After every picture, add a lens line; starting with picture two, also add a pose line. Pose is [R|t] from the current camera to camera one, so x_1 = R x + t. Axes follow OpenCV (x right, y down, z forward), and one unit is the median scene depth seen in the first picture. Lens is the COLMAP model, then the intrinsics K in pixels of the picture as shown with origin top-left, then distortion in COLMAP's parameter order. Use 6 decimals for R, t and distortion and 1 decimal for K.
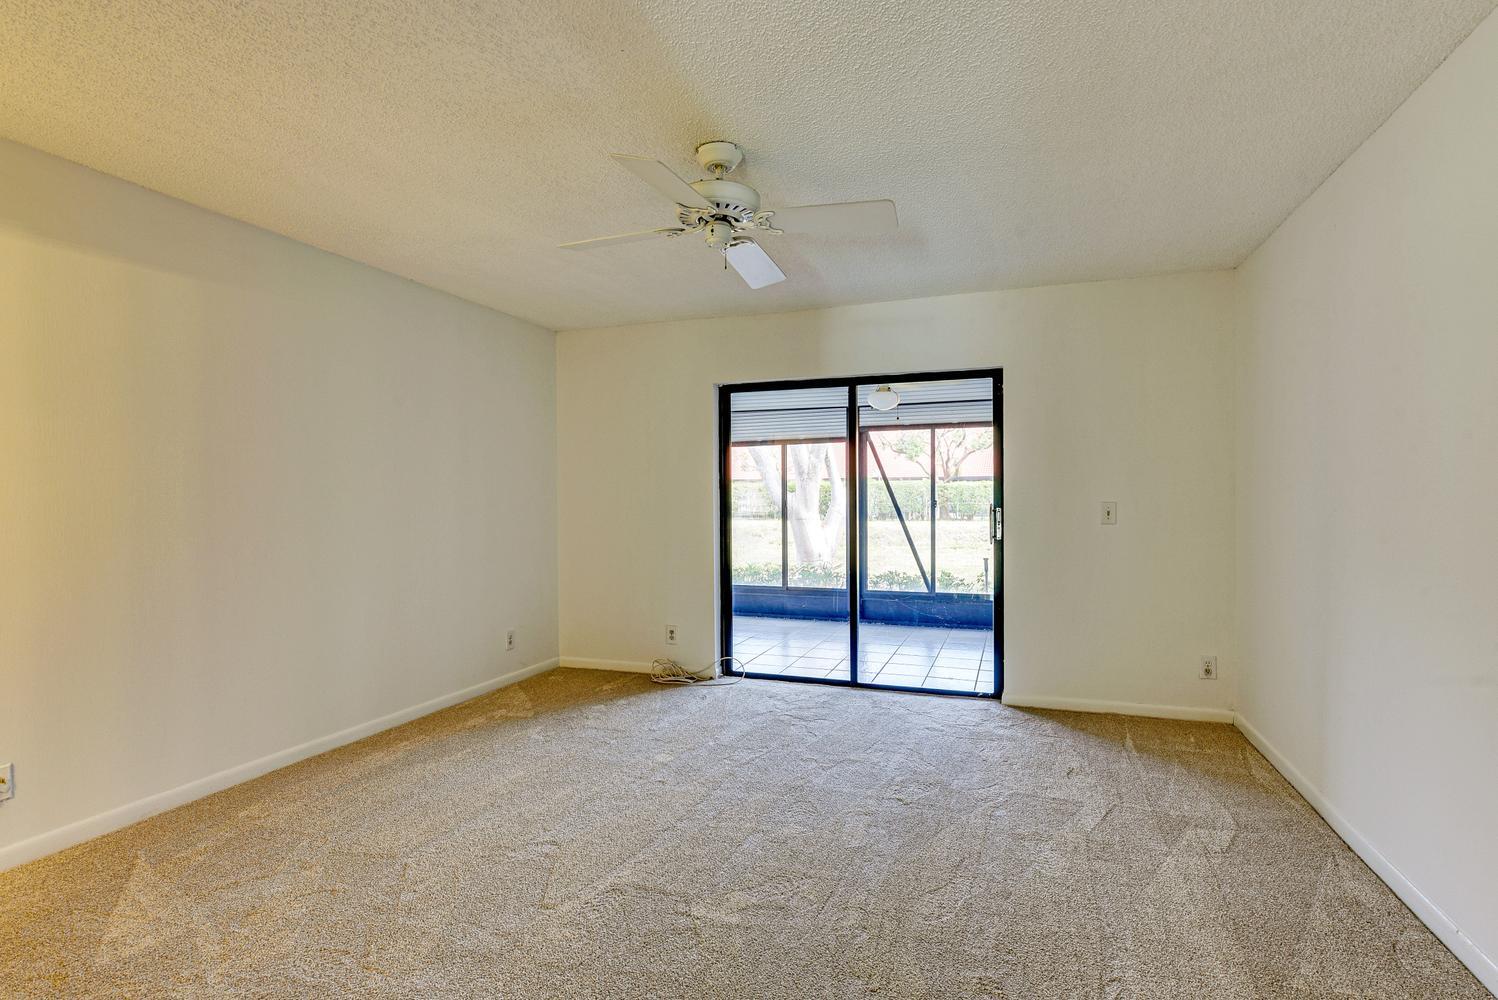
lens RADIAL K [[735.8, 0, 752.5], [0, 735.8, 507.0], [0, 0, 1]] dist [-0.003007, -0.000438]
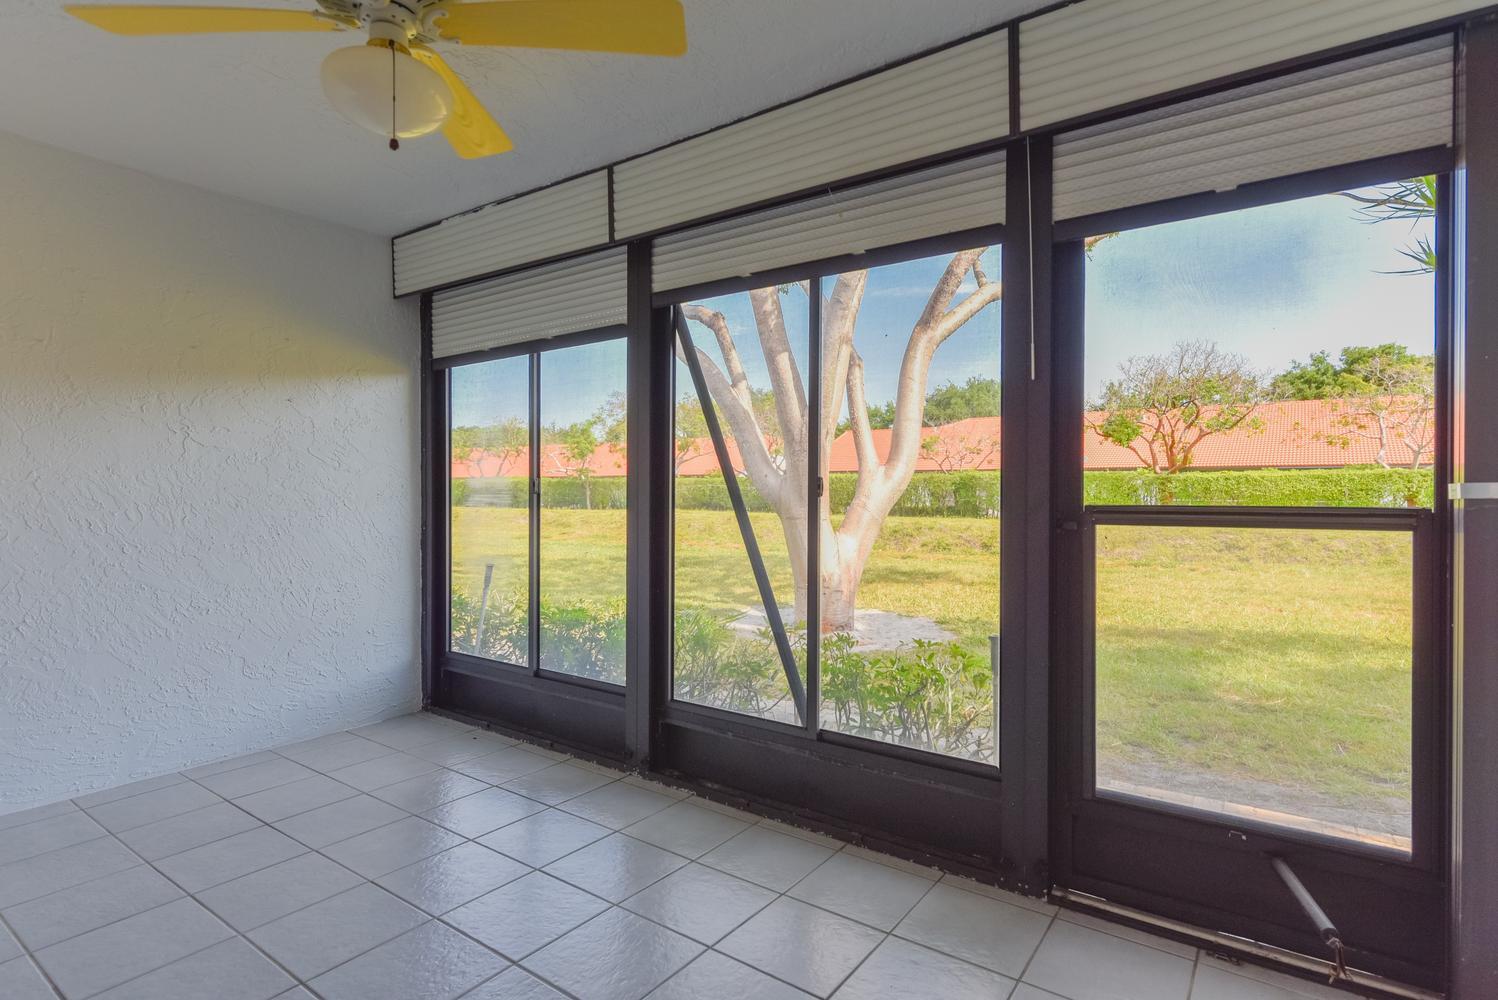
lens RADIAL K [[735.8, 0, 752.5], [0, 735.8, 507.0], [0, 0, 1]] dist [-0.003007, -0.000438]
pose [[0.957032, 0.009697, -0.289822, 0.309495], [-0.008455, 0.999949, 0.005535, 0.005422], [0.289860, -0.002847, 0.957065, 0.616558]]
